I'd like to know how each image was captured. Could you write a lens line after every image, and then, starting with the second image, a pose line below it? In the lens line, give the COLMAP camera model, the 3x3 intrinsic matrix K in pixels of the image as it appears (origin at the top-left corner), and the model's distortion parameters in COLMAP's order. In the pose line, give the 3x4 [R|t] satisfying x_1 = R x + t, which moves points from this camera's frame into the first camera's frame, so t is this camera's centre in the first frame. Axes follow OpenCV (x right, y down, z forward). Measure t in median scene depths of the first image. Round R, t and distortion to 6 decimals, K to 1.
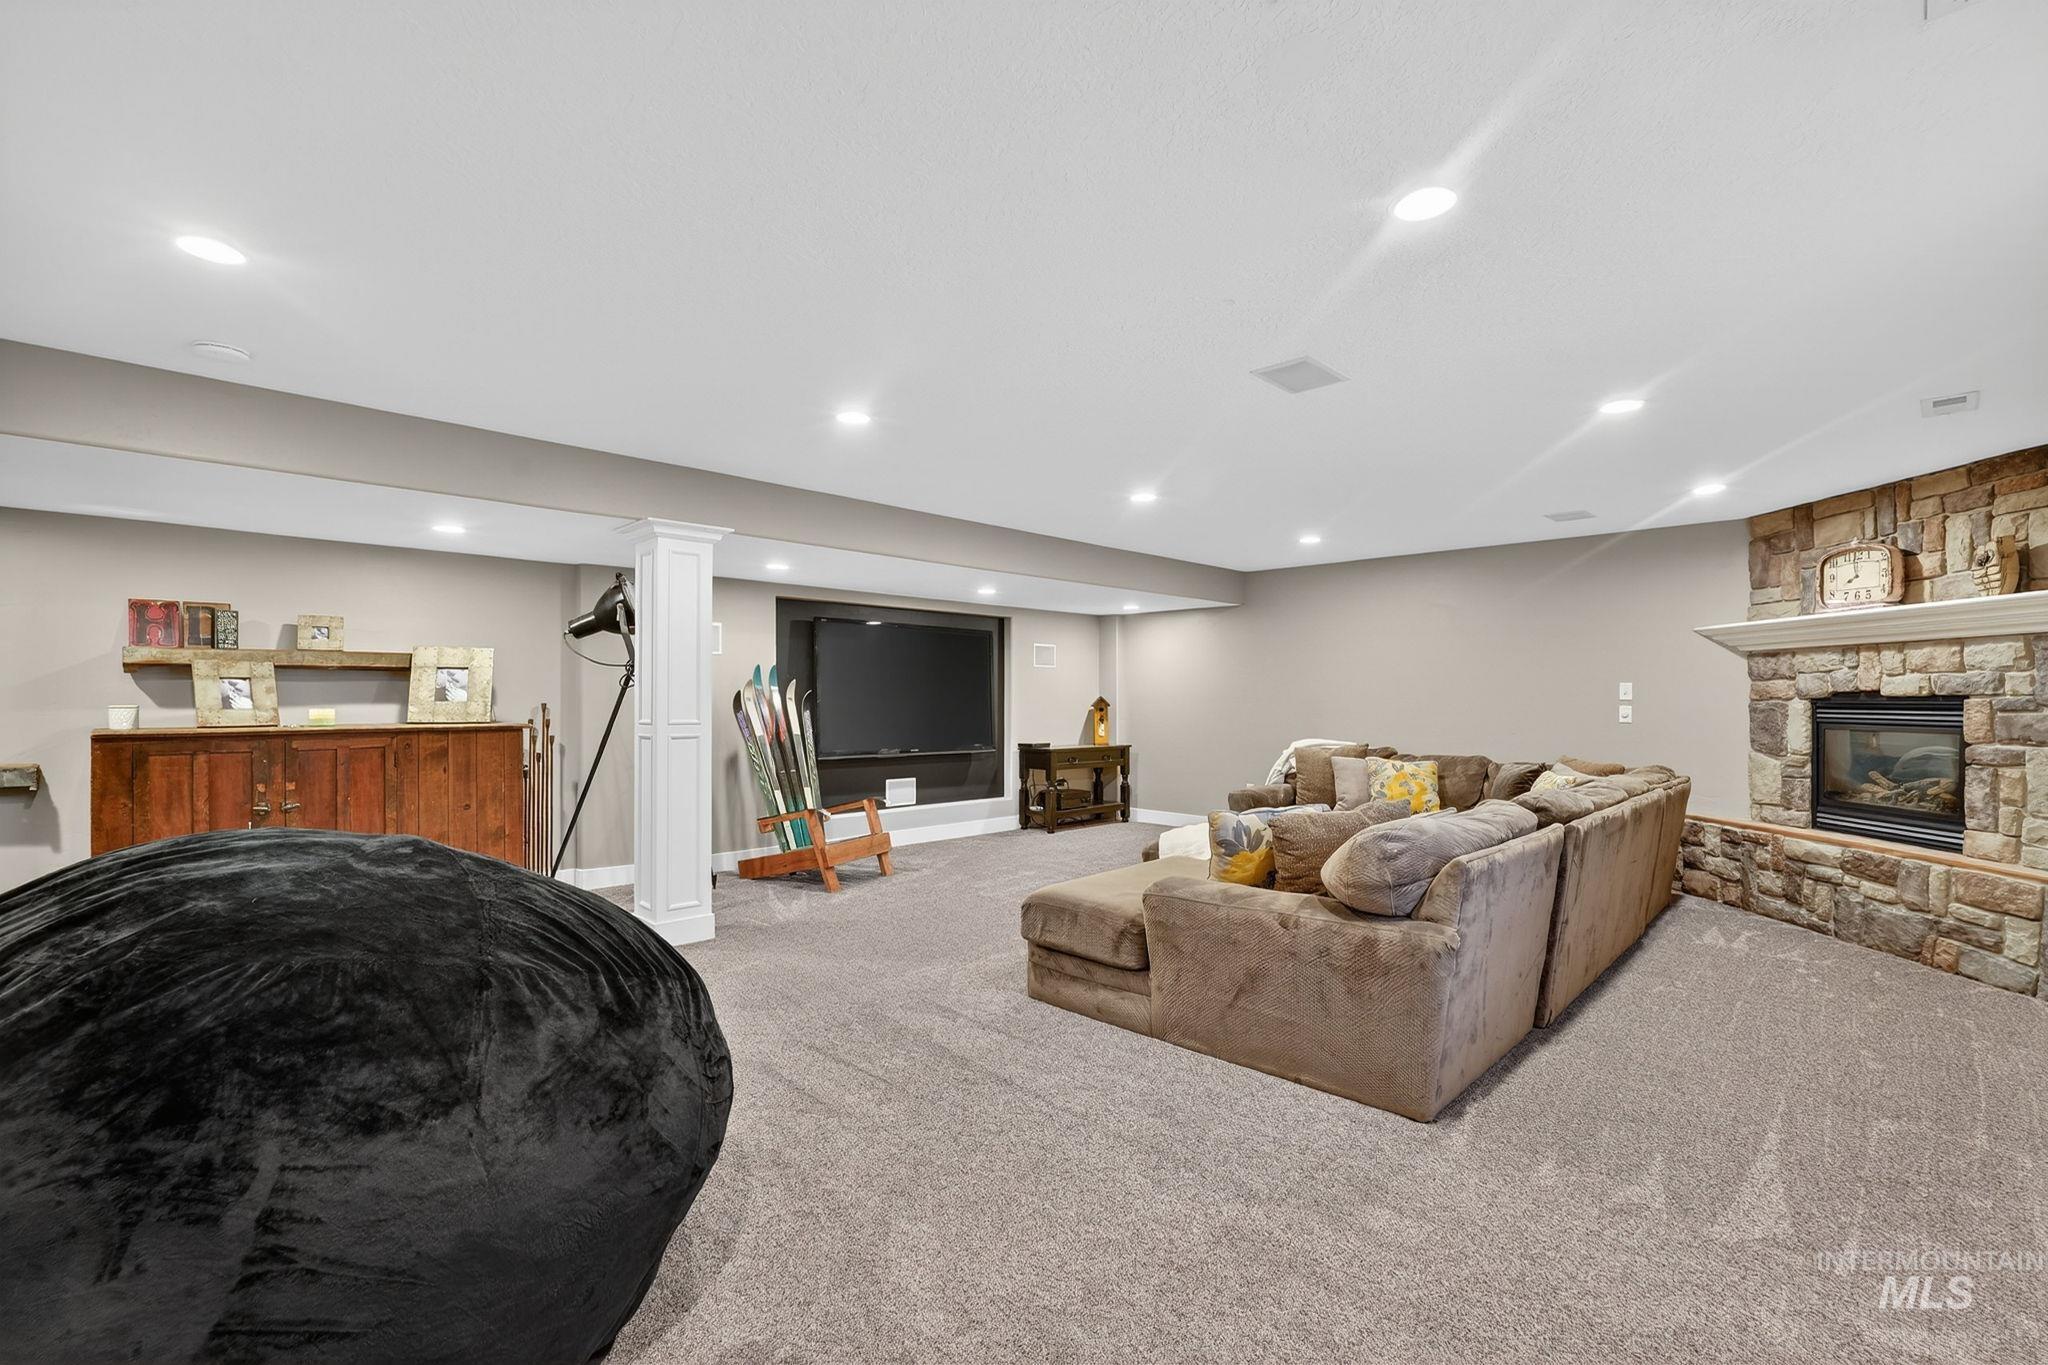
lens RADIAL K [[908.7, 0, 1031.4], [0, 908.7, 697.3], [0, 0, 1]] dist [0.010825, 0.000034]
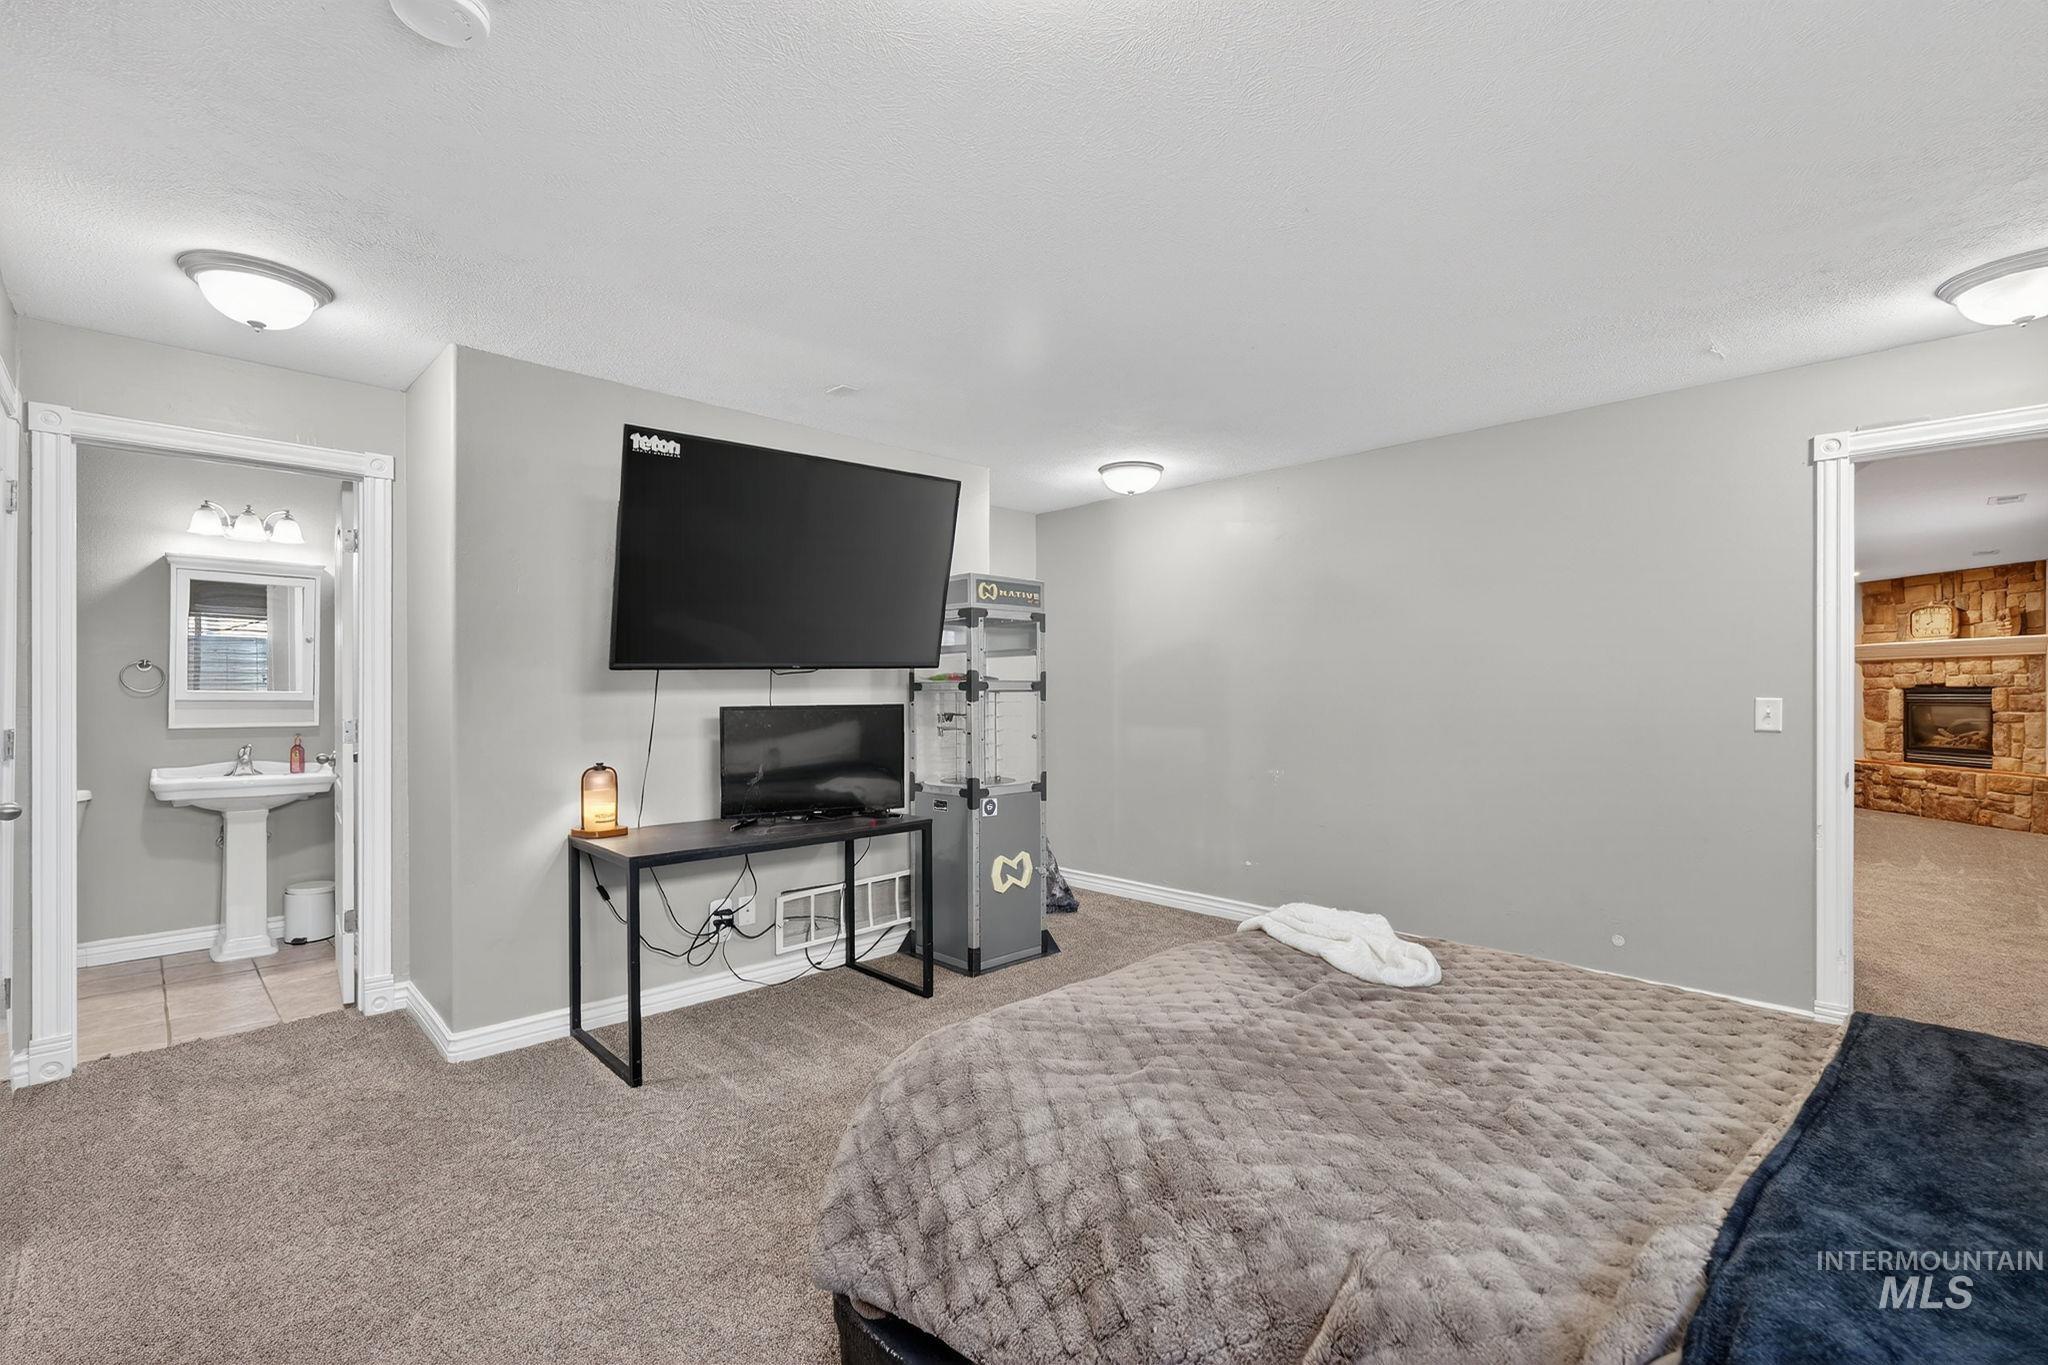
lens RADIAL K [[908.7, 0, 1033.3], [0, 908.7, 685.0], [0, 0, 1]] dist [0.010825, 0.000034]
pose [[0.999992, -0.003883, -0.000507, -0.920787], [0.003882, 0.999990, -0.002078, -0.008184], [0.000515, 0.002076, 0.999998, -0.859261]]
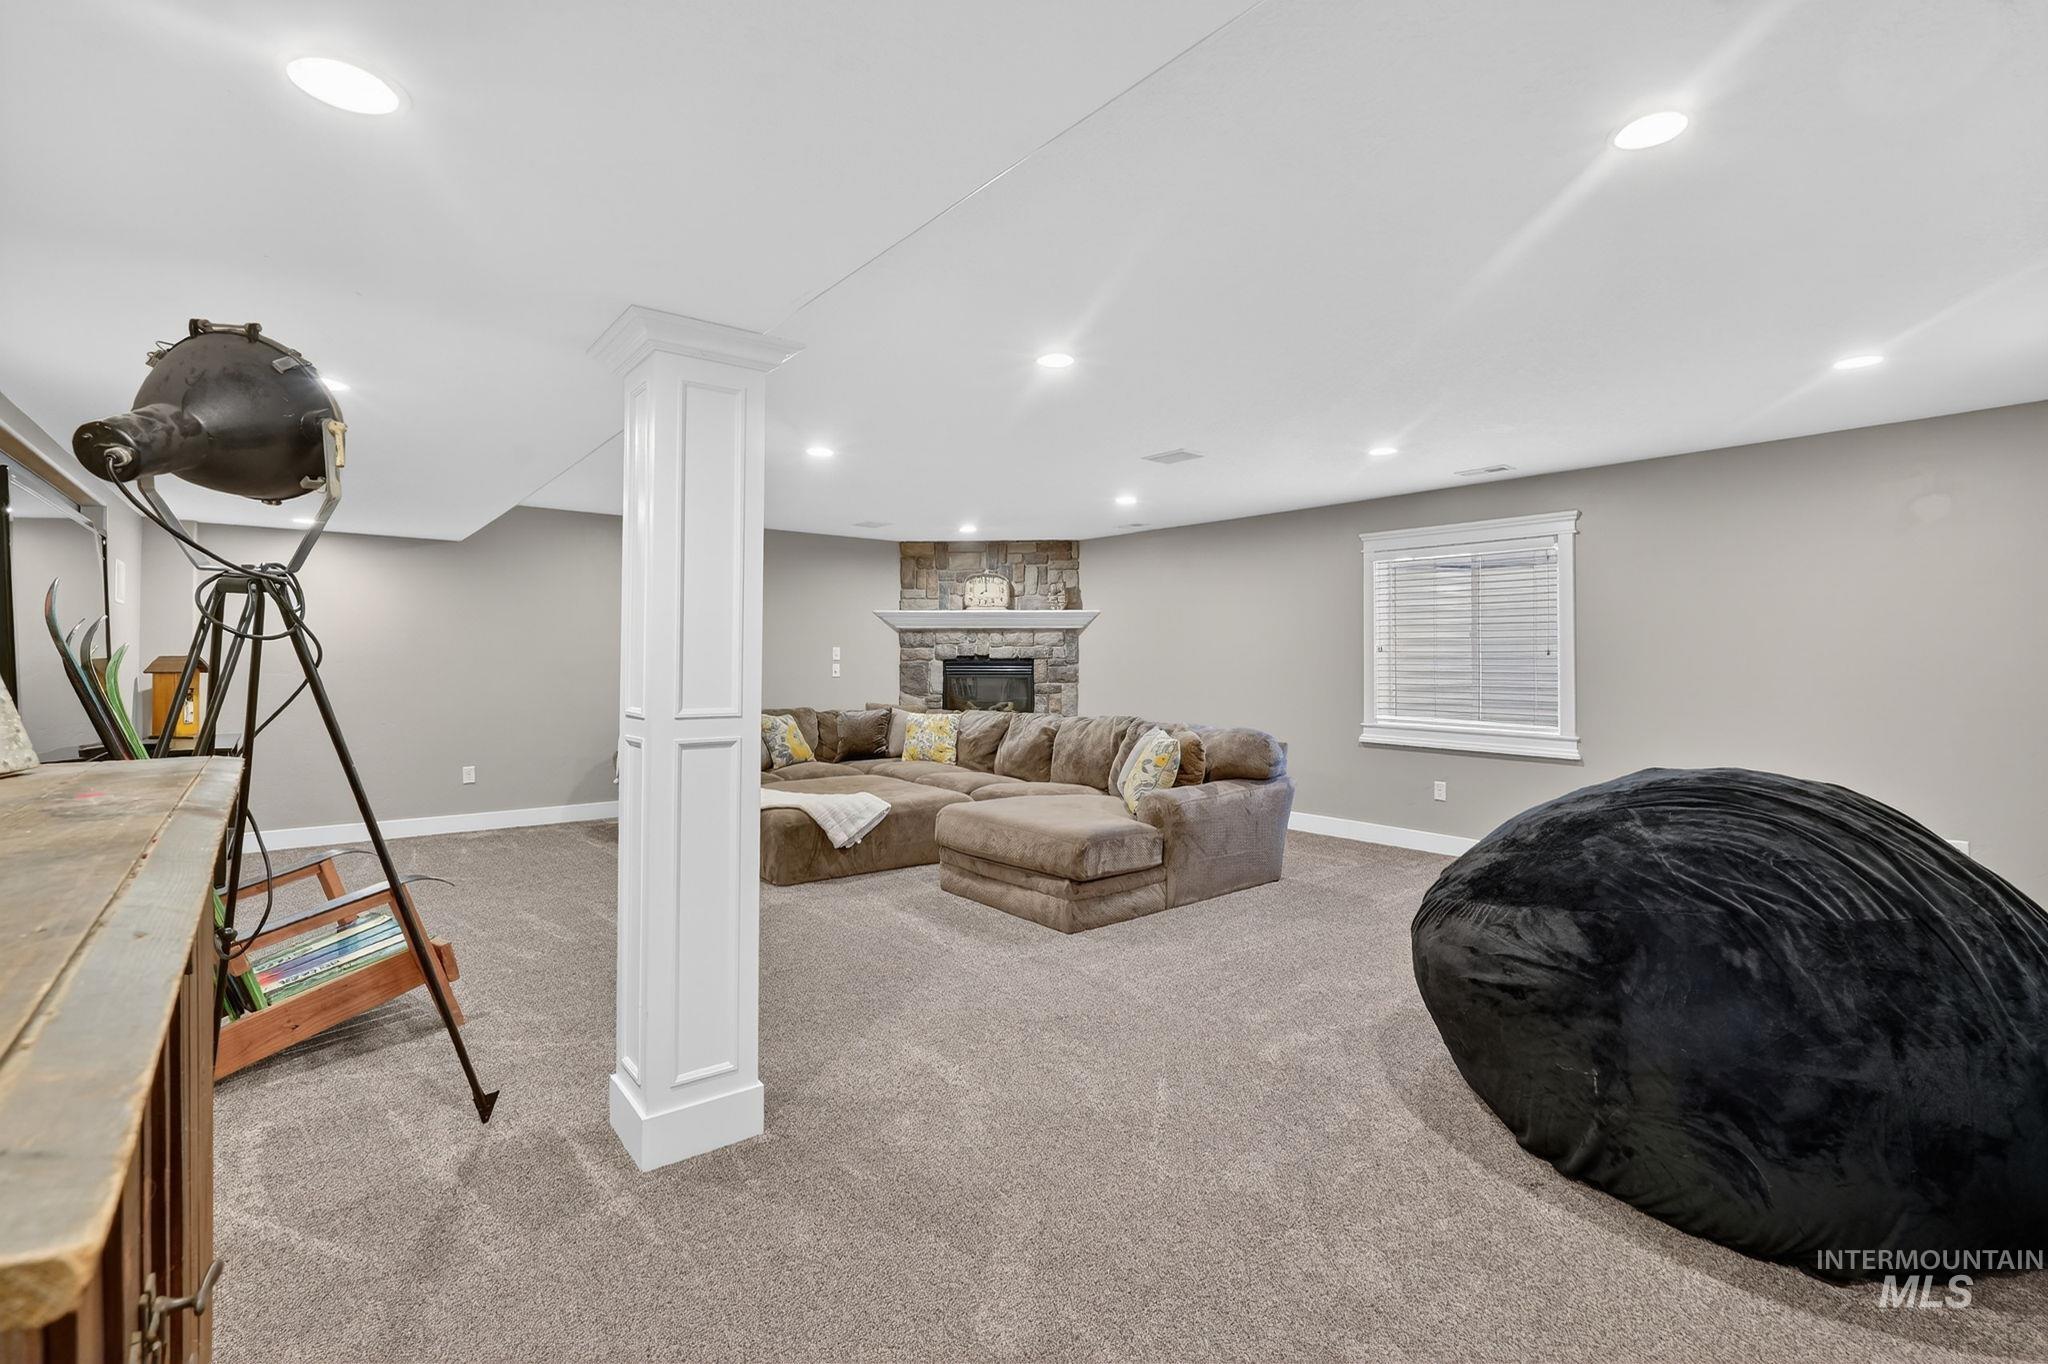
lens RADIAL K [[908.7, 0, 1039.9], [0, 908.7, 670.1], [0, 0, 1]] dist [0.010825, 0.000034]
pose [[0.111662, -0.012464, 0.993668, -0.854425], [-0.005062, 0.999901, 0.013111, -0.002111], [-0.993733, -0.006494, 0.111588, 0.716875]]
